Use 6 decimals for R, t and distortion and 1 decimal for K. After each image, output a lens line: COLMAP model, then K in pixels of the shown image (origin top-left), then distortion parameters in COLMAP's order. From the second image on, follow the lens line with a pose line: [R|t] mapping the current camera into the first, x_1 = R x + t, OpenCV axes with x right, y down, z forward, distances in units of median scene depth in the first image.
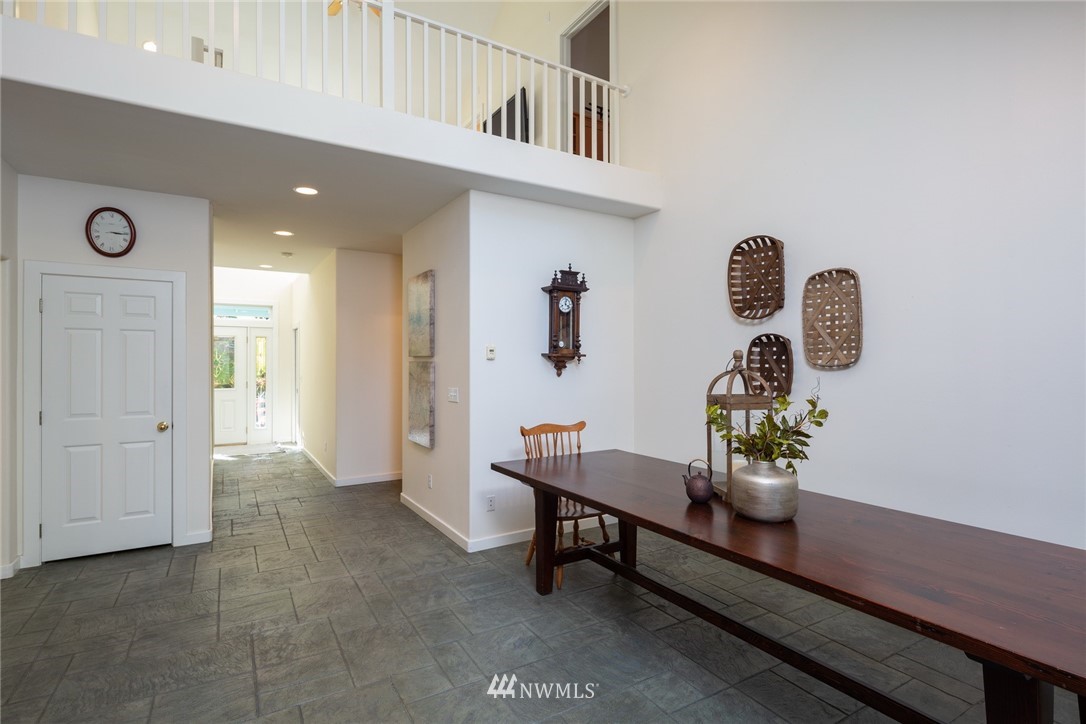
lens RADIAL K [[532.9, 0, 546.7], [0, 532.9, 360.9], [0, 0, 1]] dist [0.005918, 0.000616]
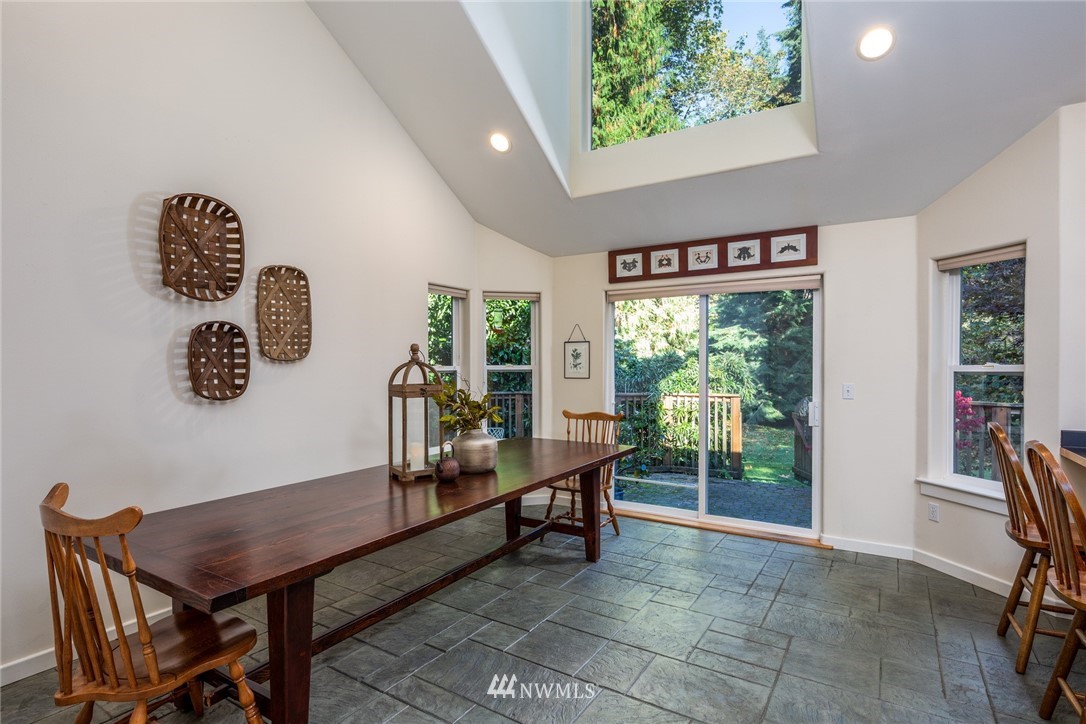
lens RADIAL K [[532.9, 0, 543.3], [0, 532.9, 367.3], [0, 0, 1]] dist [0.005918, 0.000616]
pose [[-0.434453, -0.004198, 0.900685, -0.606125], [0.001001, 0.999986, 0.005143, 0.018526], [-0.900694, 0.003136, -0.434443, 0.997066]]
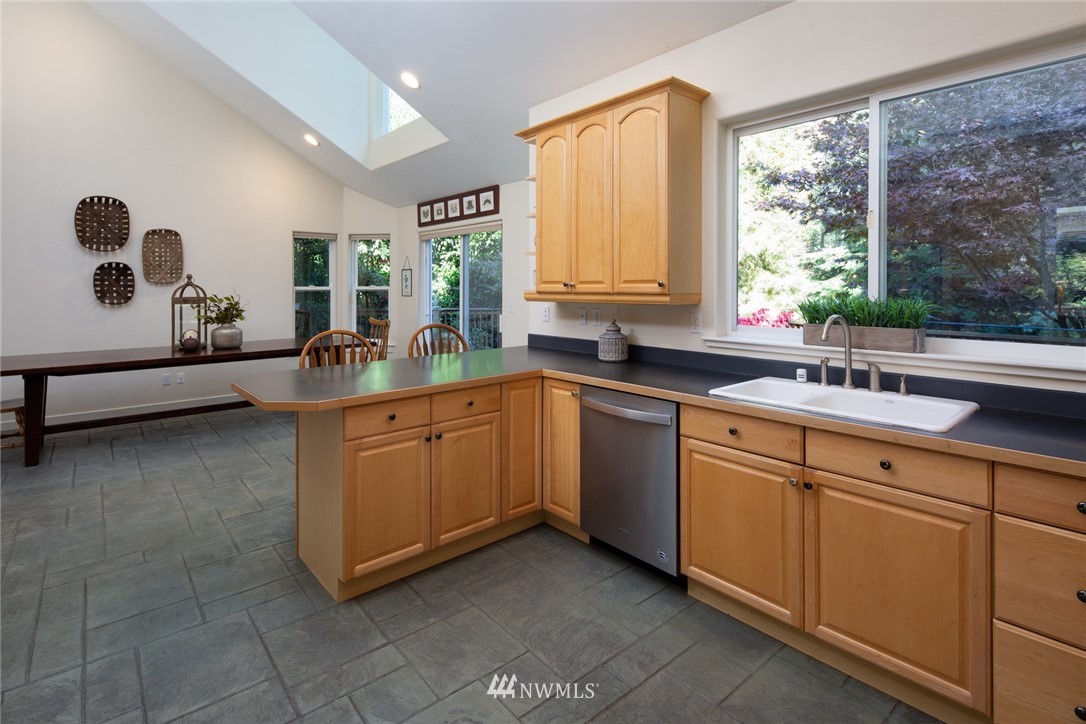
lens RADIAL K [[532.9, 0, 553.6], [0, 532.9, 285.1], [0, 0, 1]] dist [0.005918, 0.000616]
pose [[-0.163130, 0.002141, 0.986602, -1.450519], [-0.002254, 0.999994, -0.002543, 0.018152], [-0.986602, -0.002638, -0.163124, -0.002486]]
